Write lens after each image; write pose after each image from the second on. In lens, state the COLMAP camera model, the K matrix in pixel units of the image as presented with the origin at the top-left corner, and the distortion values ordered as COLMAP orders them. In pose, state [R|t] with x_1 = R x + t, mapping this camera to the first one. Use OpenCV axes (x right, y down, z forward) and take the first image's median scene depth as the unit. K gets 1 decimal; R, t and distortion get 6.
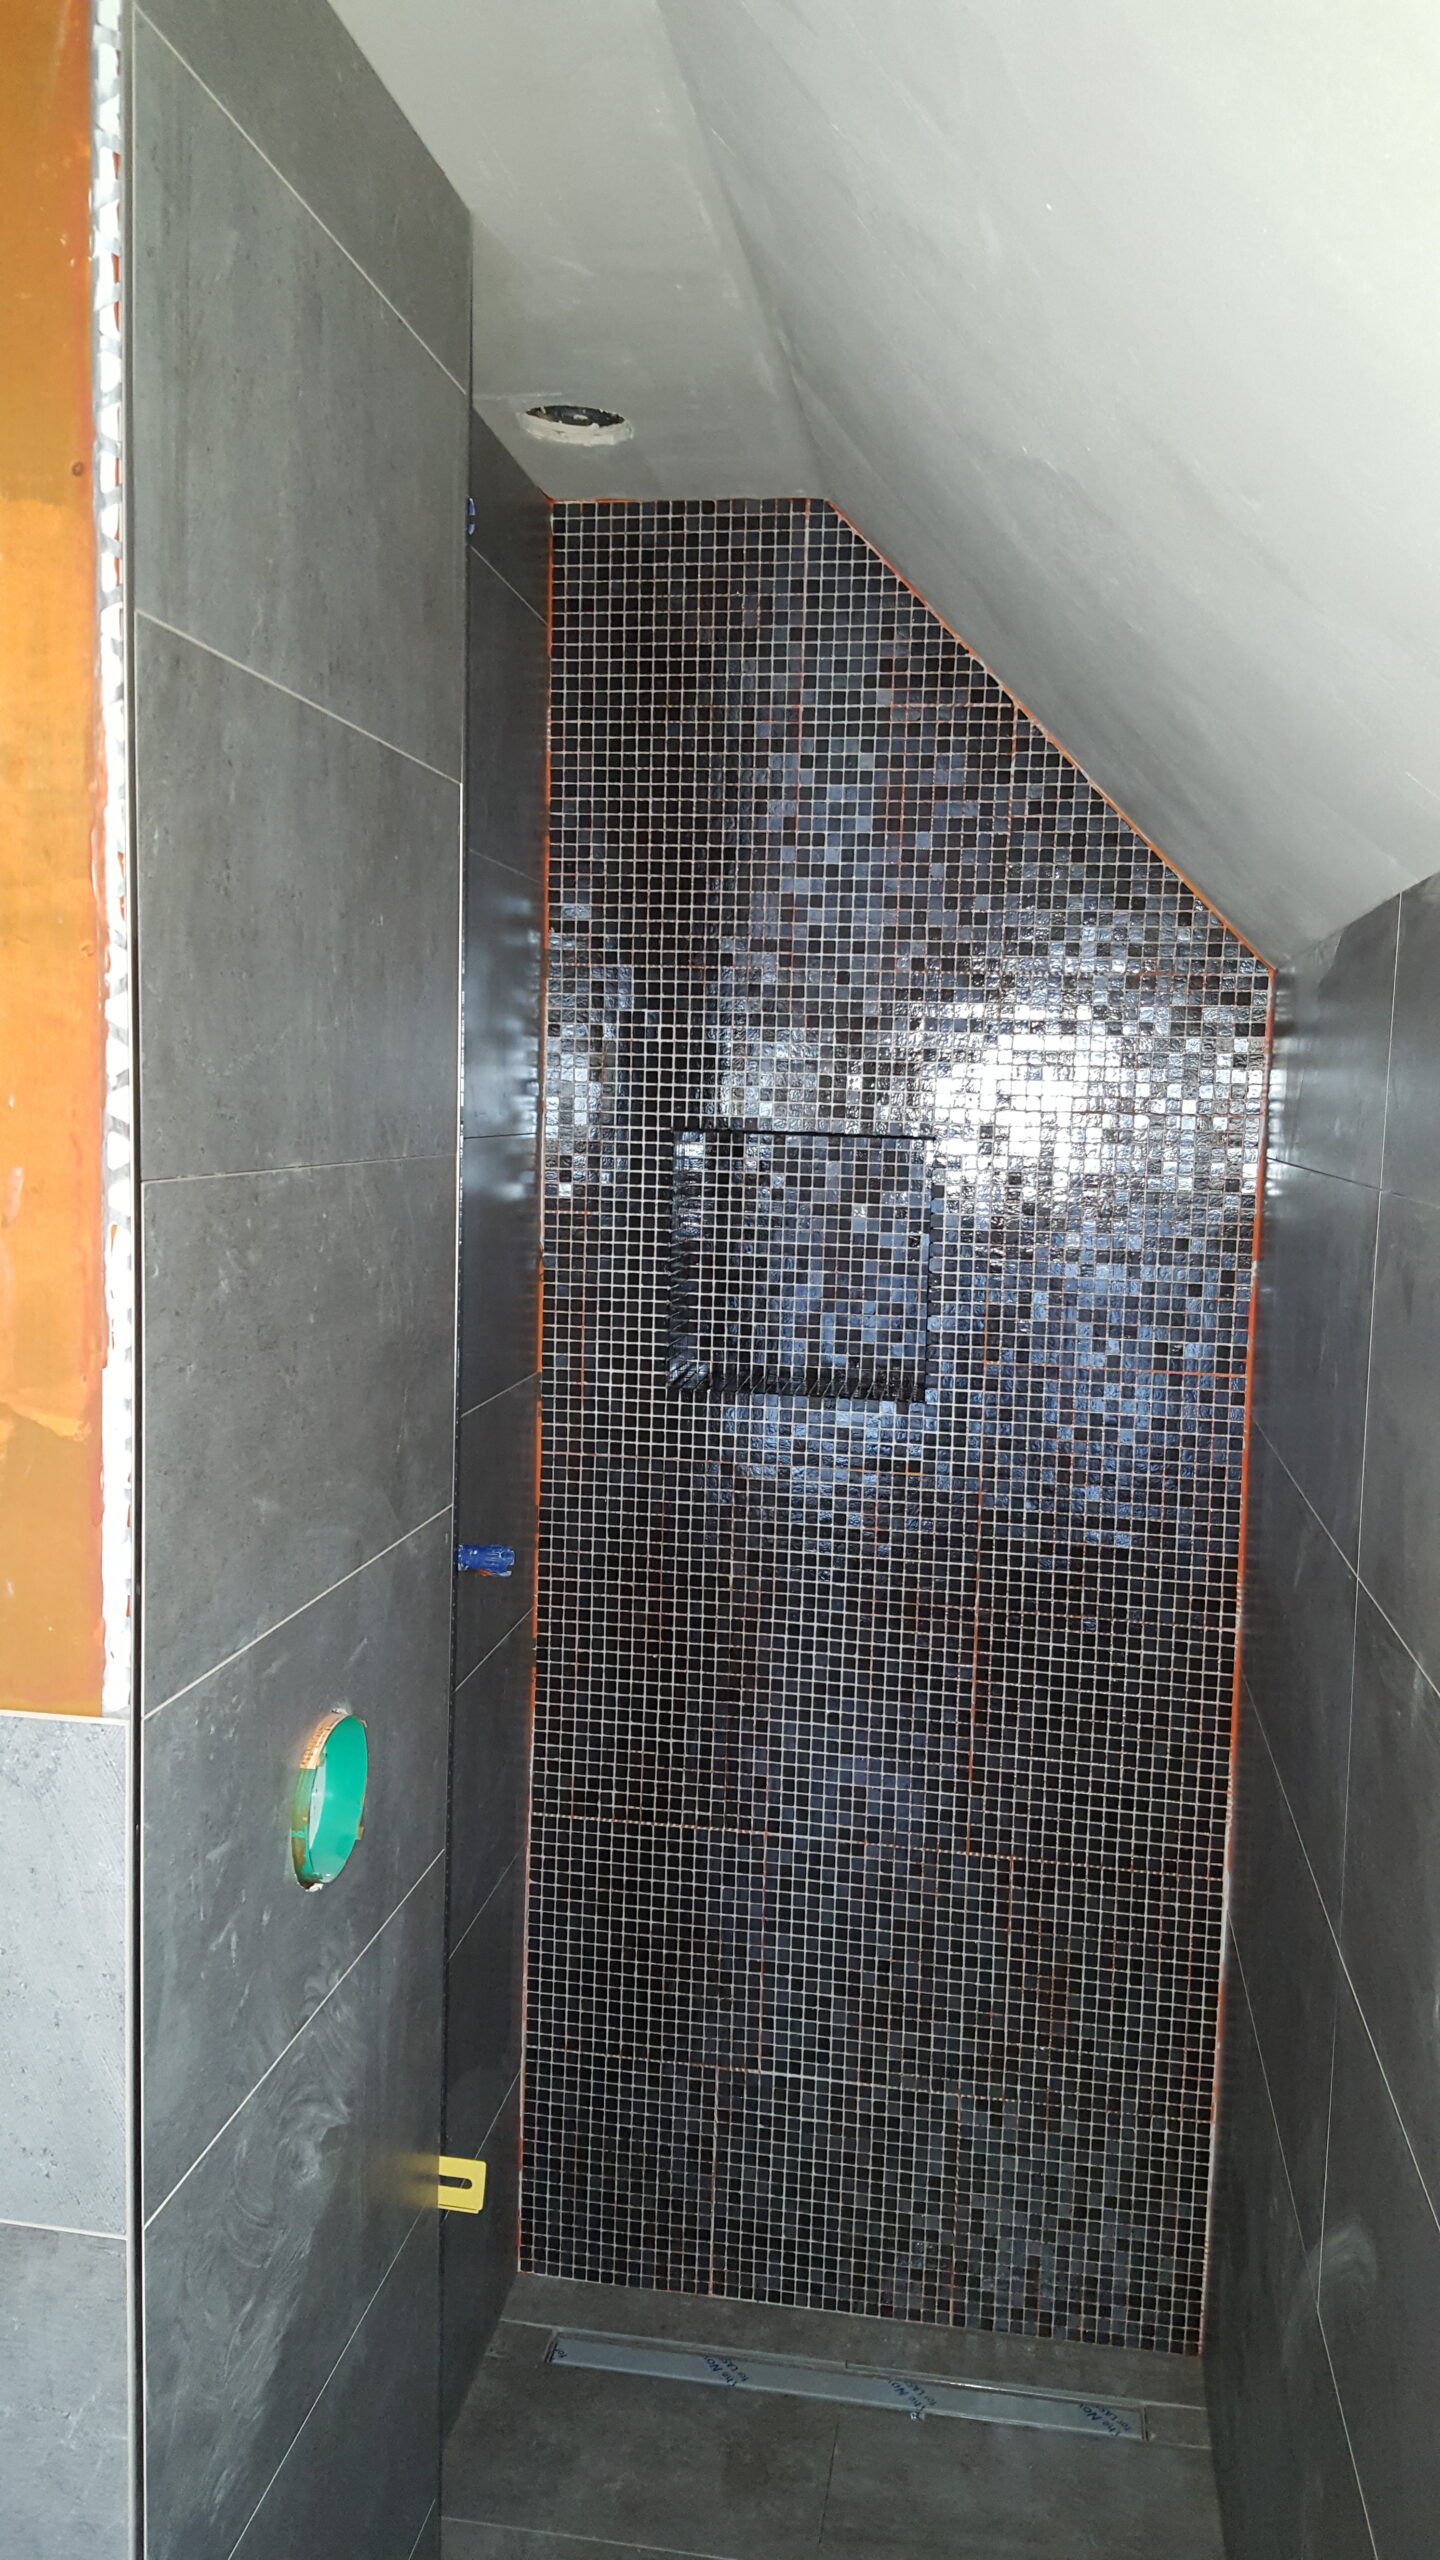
lens RADIAL K [[1918.1, 0, 718.9], [0, 1918.1, 1254.6], [0, 0, 1]] dist [0.059577, -0.081958]
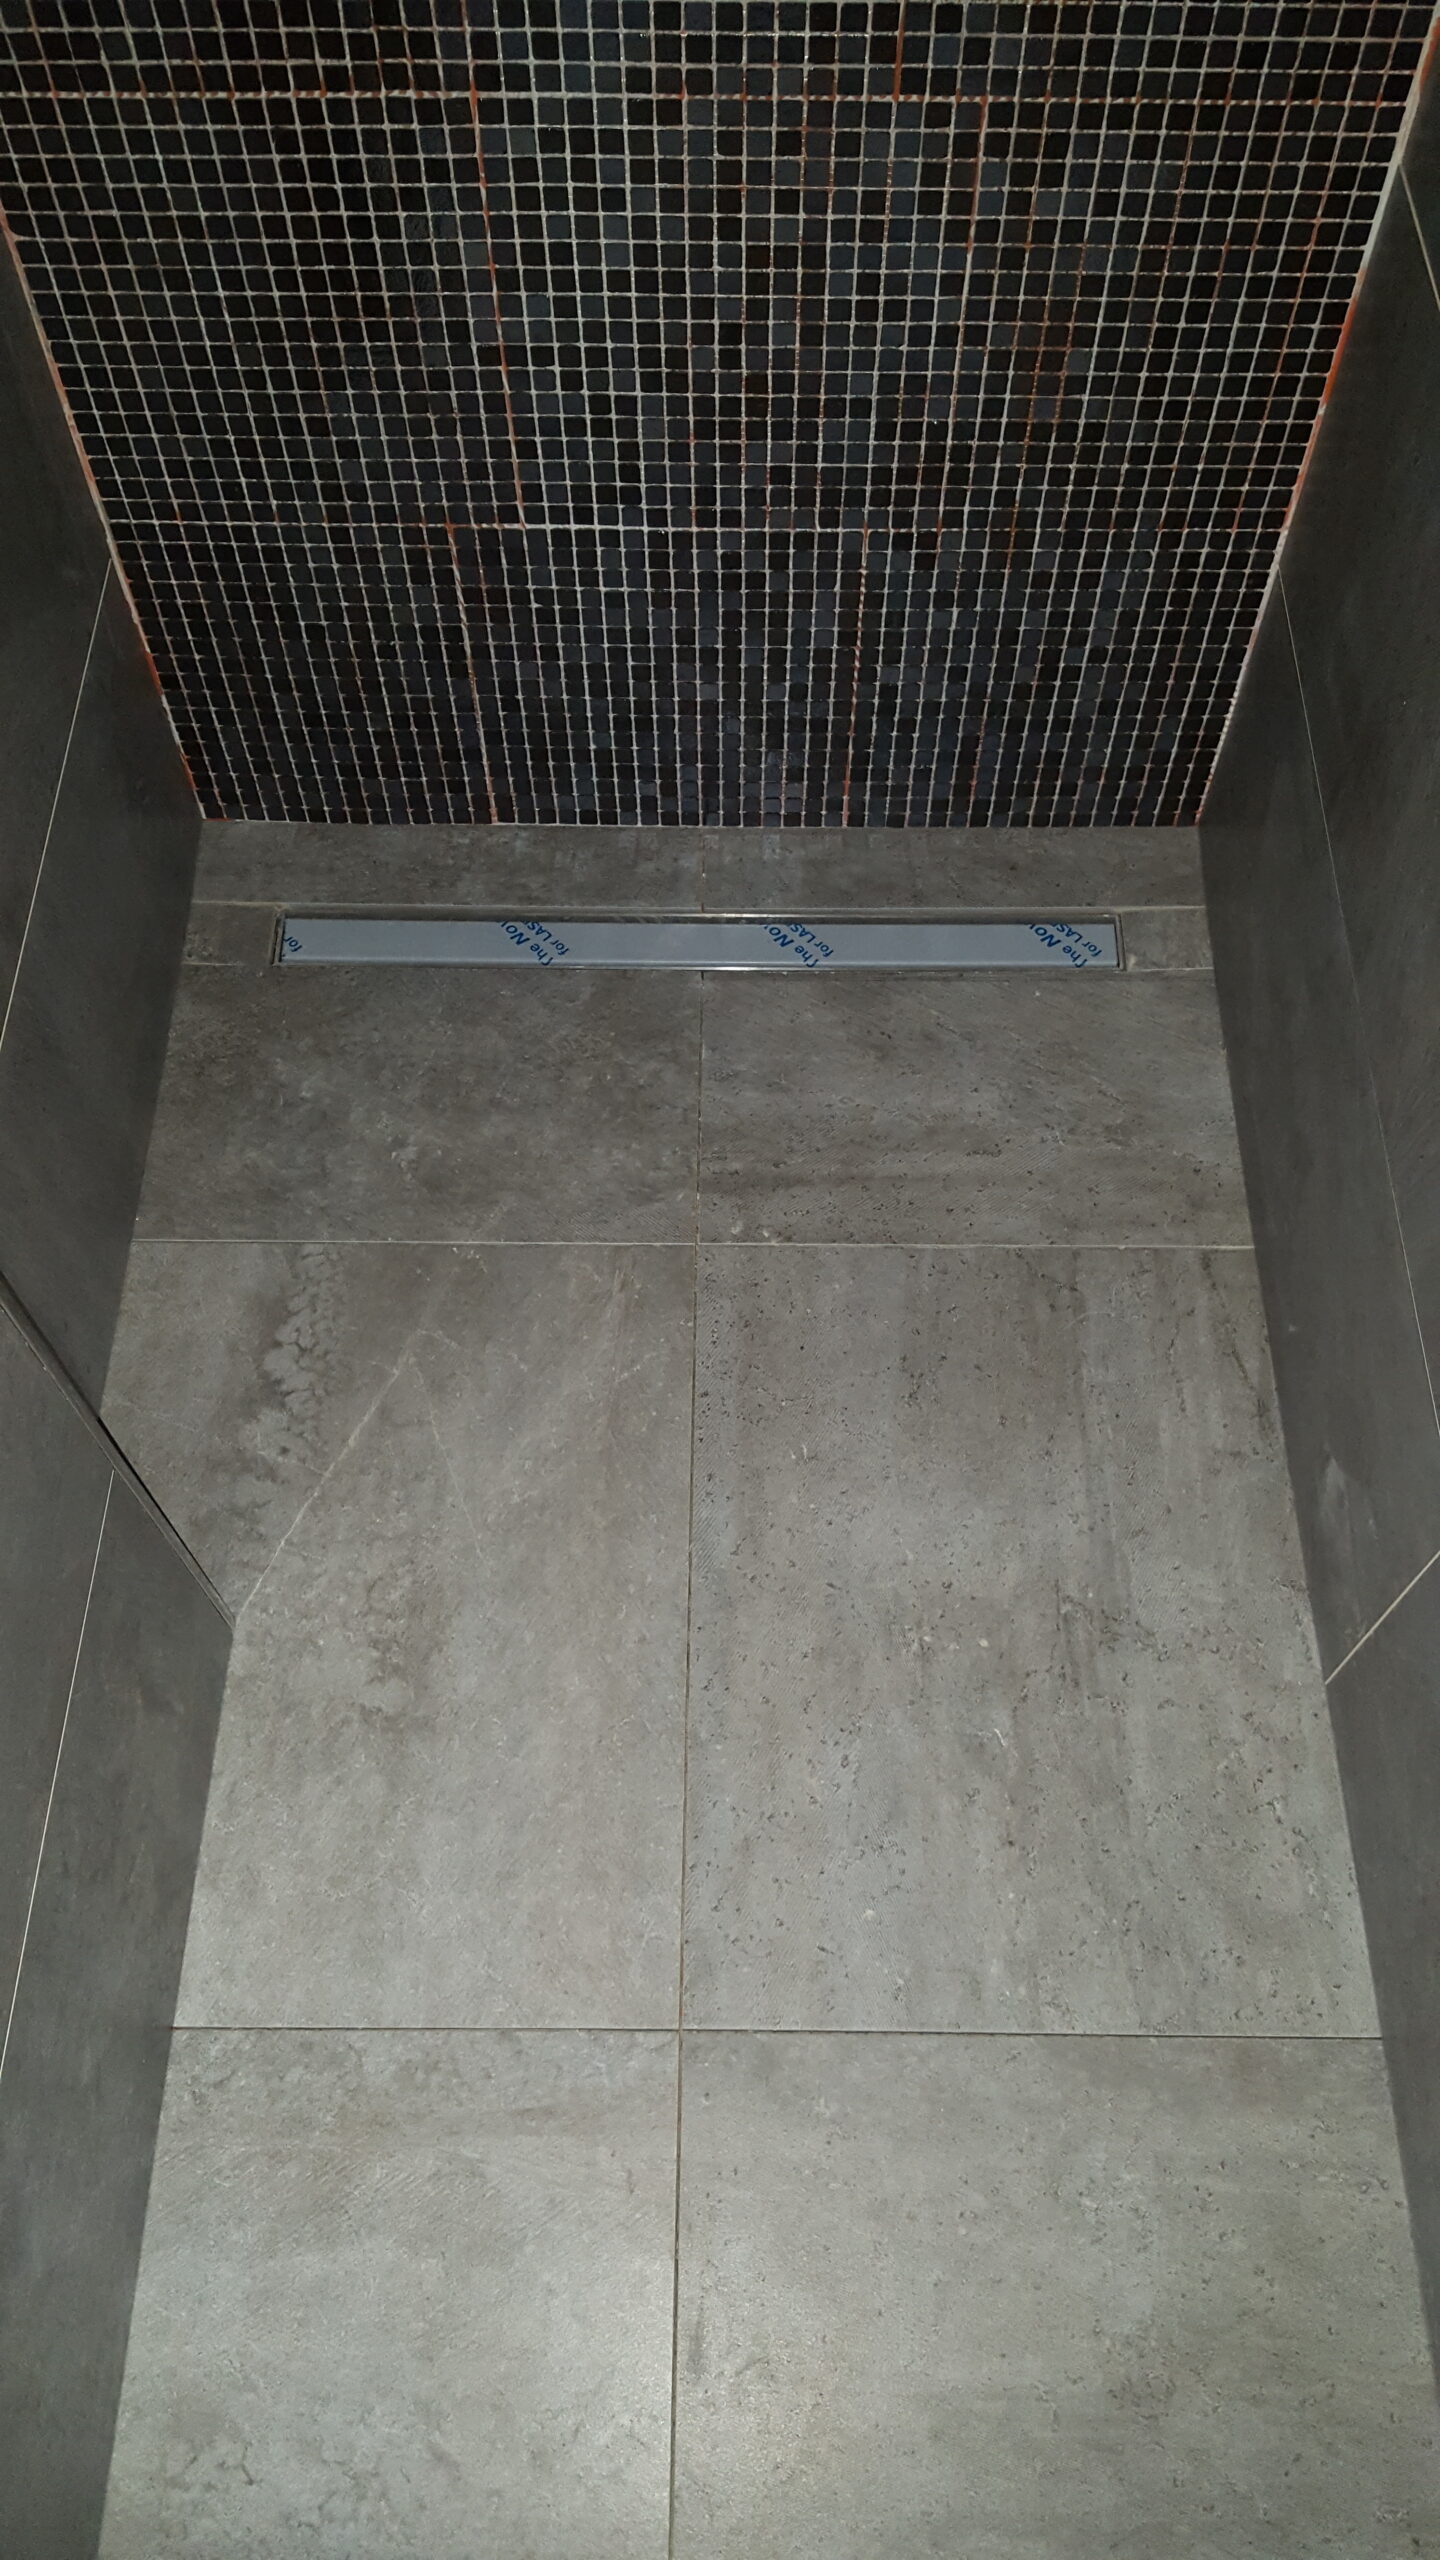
lens RADIAL K [[1918.1, 0, 721.3], [0, 1918.1, 1298.7], [0, 0, 1]] dist [0.059577, -0.081958]
pose [[0.987789, -0.148952, 0.045674, 0.018994], [0.041378, 0.533453, 0.844817, 0.059194], [-0.150202, -0.832611, 0.533103, 0.496069]]
